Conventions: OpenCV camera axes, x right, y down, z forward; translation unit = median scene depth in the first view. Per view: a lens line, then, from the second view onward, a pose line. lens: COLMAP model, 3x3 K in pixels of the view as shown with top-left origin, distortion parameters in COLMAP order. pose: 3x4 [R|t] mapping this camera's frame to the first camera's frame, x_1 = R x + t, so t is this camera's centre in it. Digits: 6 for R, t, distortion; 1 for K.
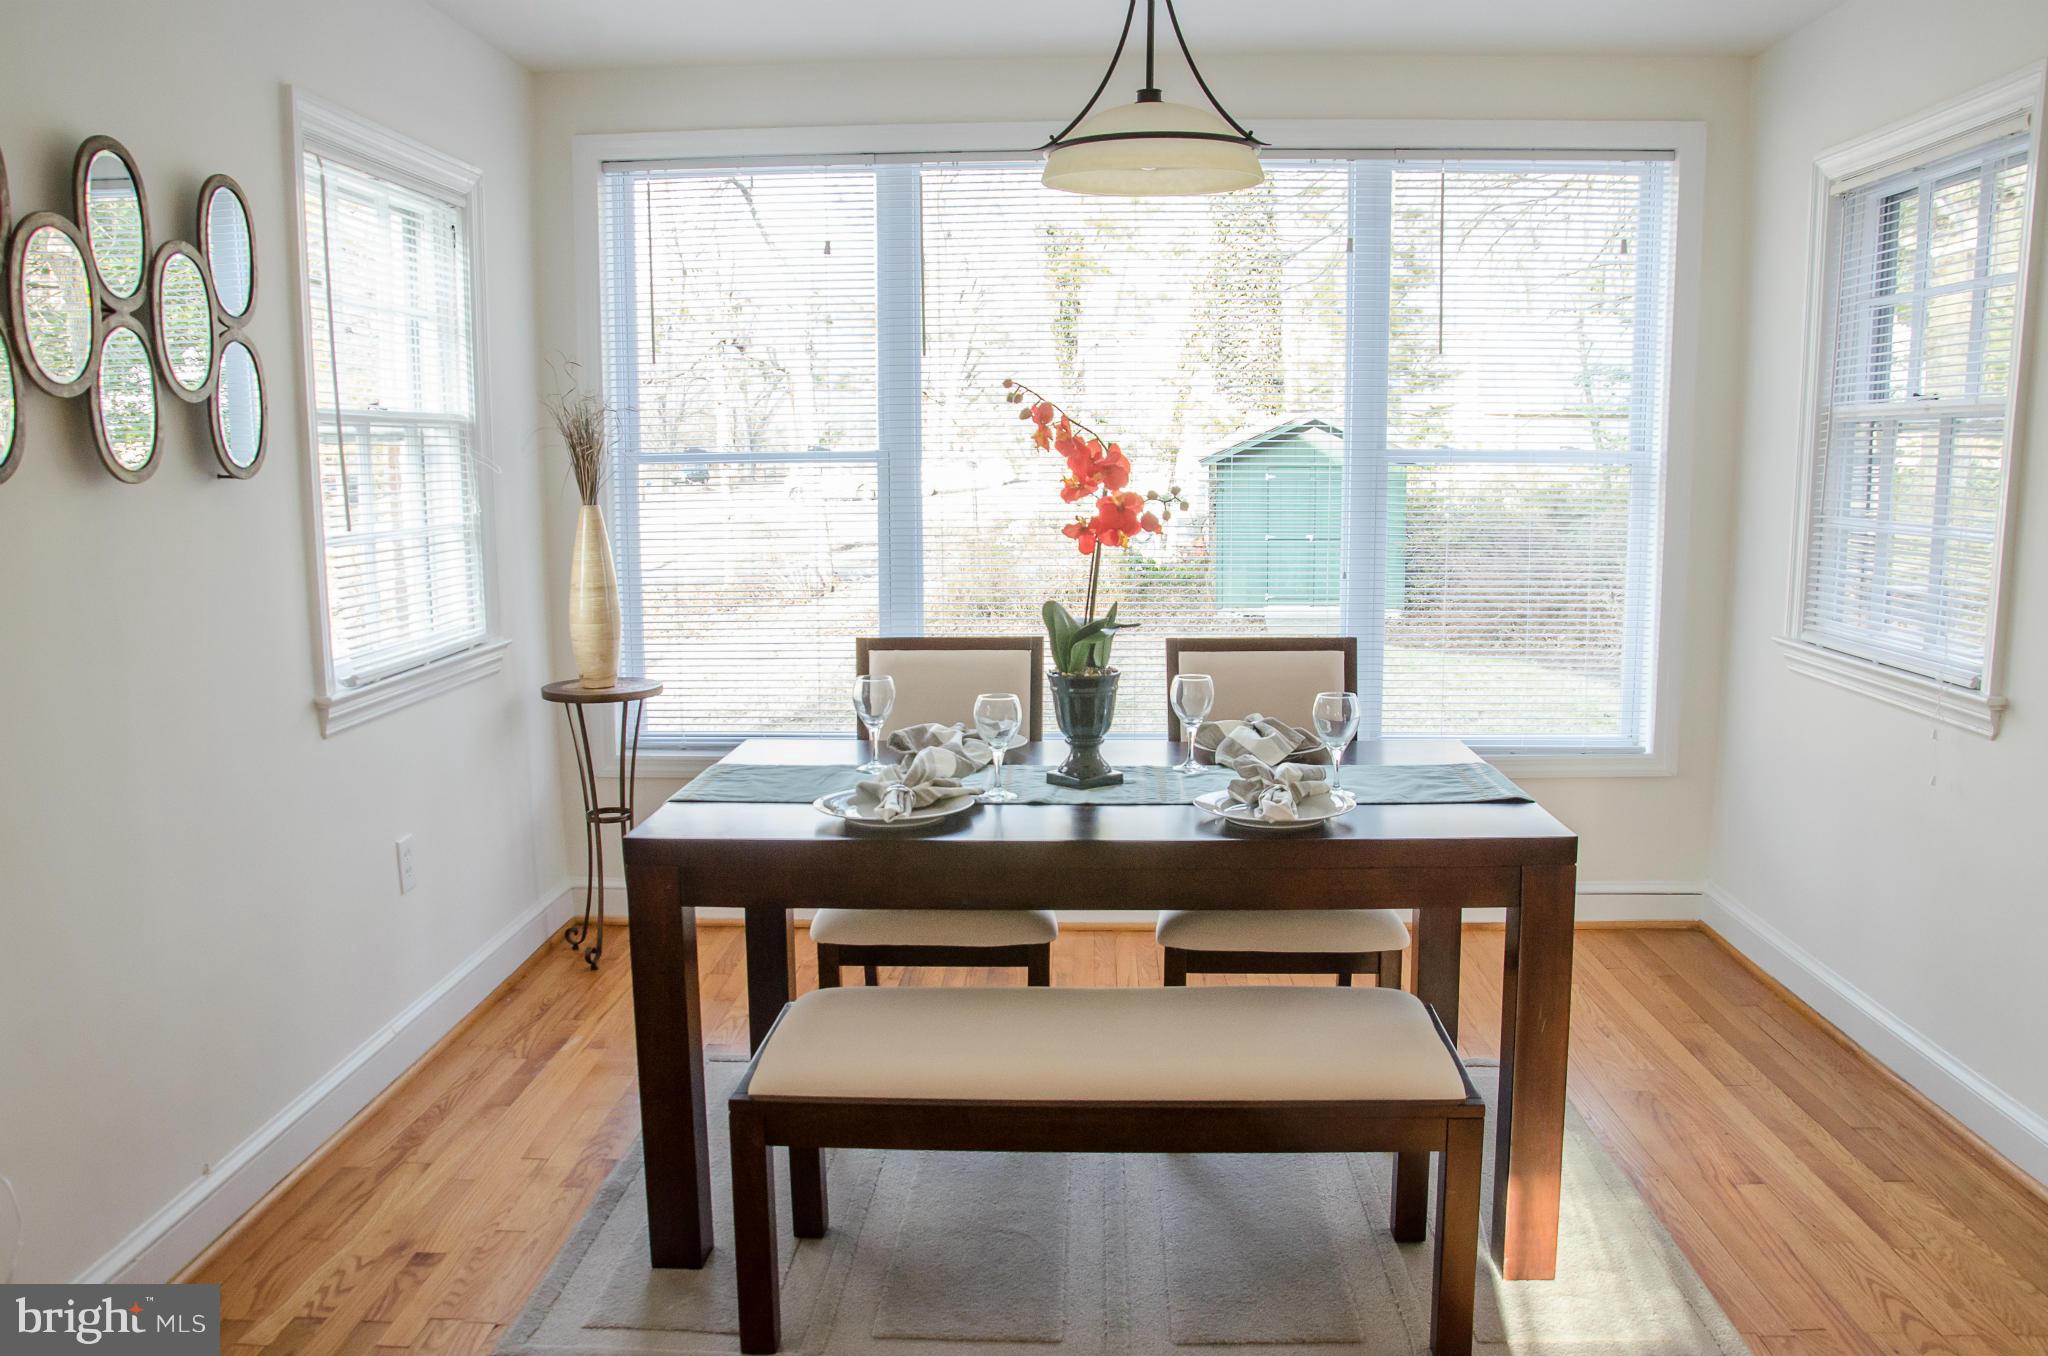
lens RADIAL K [[1576.8, 0, 1025.7], [0, 1576.8, 710.6], [0, 0, 1]] dist [-0.150558, 0.101441]
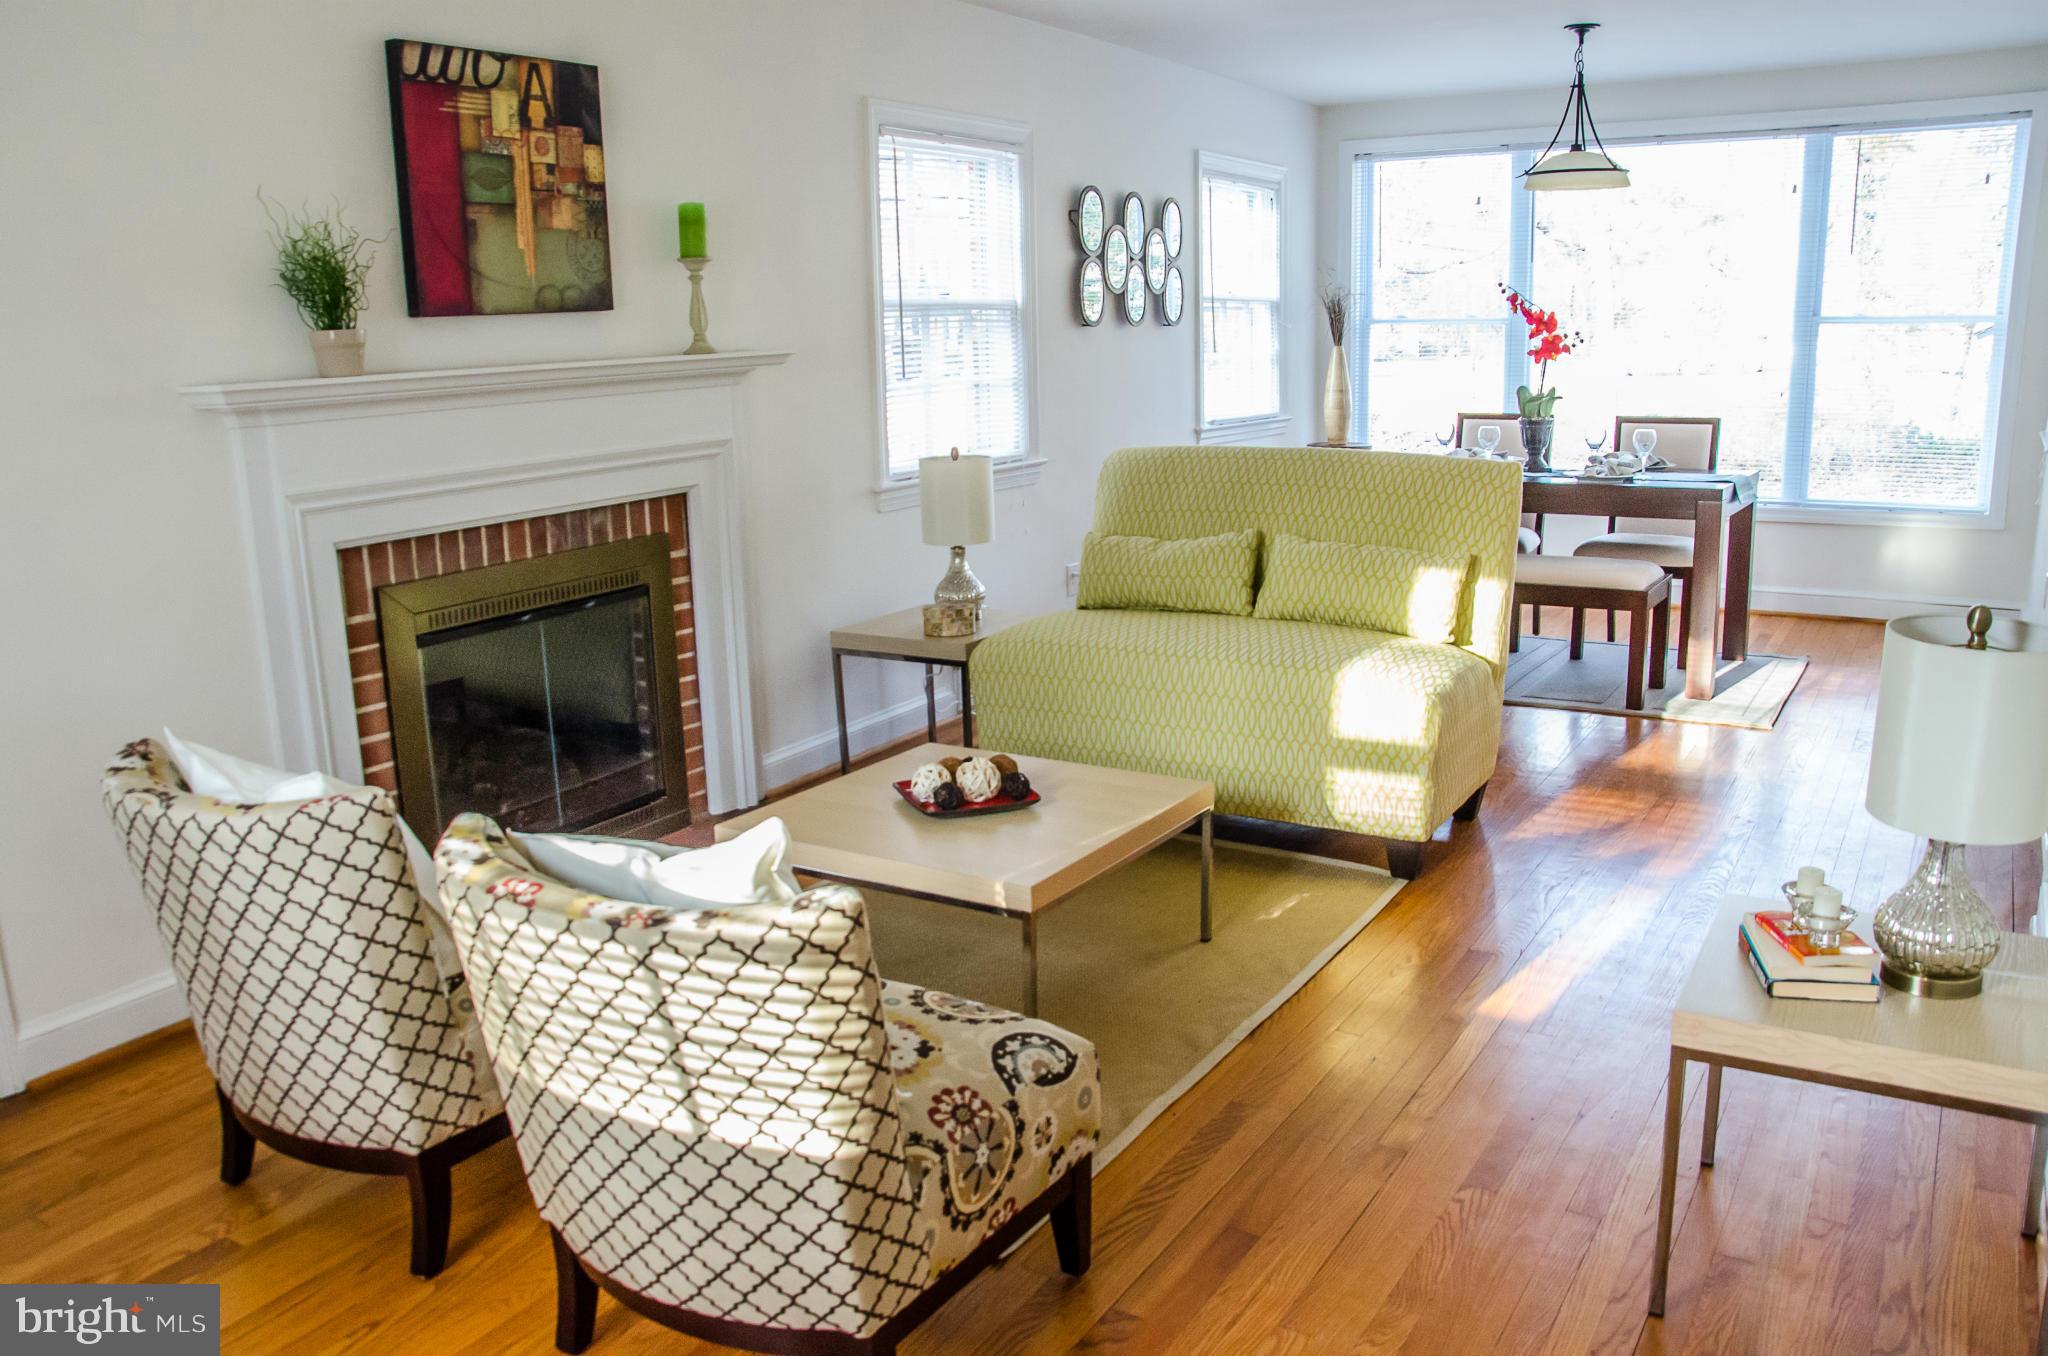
lens RADIAL K [[1576.8, 0, 990.4], [0, 1576.8, 659.3], [0, 0, 1]] dist [-0.150558, 0.101441]
pose [[0.860025, 0.089379, -0.502363, 0.401915], [-0.065387, 0.995727, 0.065217, 0.176893], [0.506045, -0.023240, 0.862194, -0.994681]]
